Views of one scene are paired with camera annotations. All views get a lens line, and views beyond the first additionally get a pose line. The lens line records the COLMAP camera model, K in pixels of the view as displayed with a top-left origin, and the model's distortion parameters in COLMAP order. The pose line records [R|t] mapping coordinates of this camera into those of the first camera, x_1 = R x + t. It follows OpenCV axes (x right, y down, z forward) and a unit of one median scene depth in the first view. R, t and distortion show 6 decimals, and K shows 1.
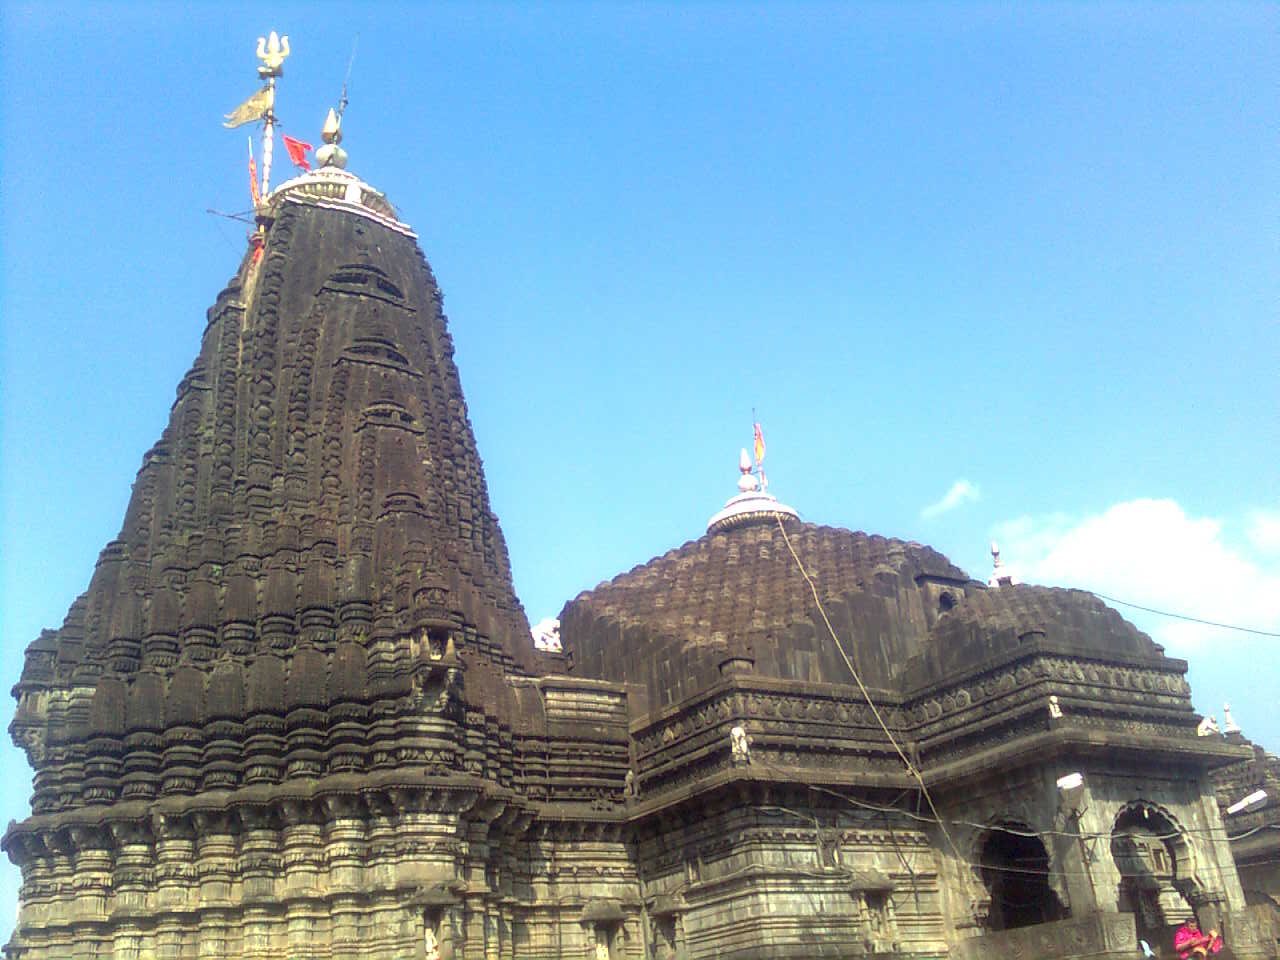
lens RADIAL K [[1147.7, 0, 640.0], [0, 1147.7, 480.0], [0, 0, 1]] dist [-0.006398, -0.010814]
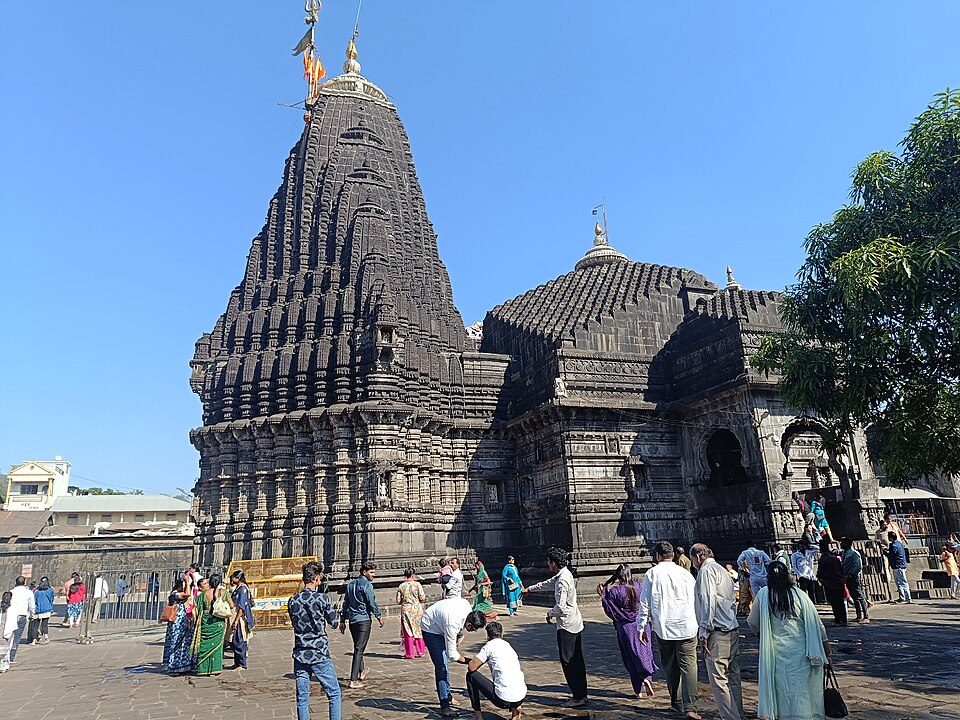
lens RADIAL K [[606.3, 0, 480.0], [0, 606.3, 360.0], [0, 0, 1]] dist [0.003744, 0.000496]
pose [[0.983471, -0.022957, -0.179603, 0.125396], [0.053864, 0.984117, 0.169154, 0.022982], [0.172867, -0.176032, 0.969087, 0.070302]]
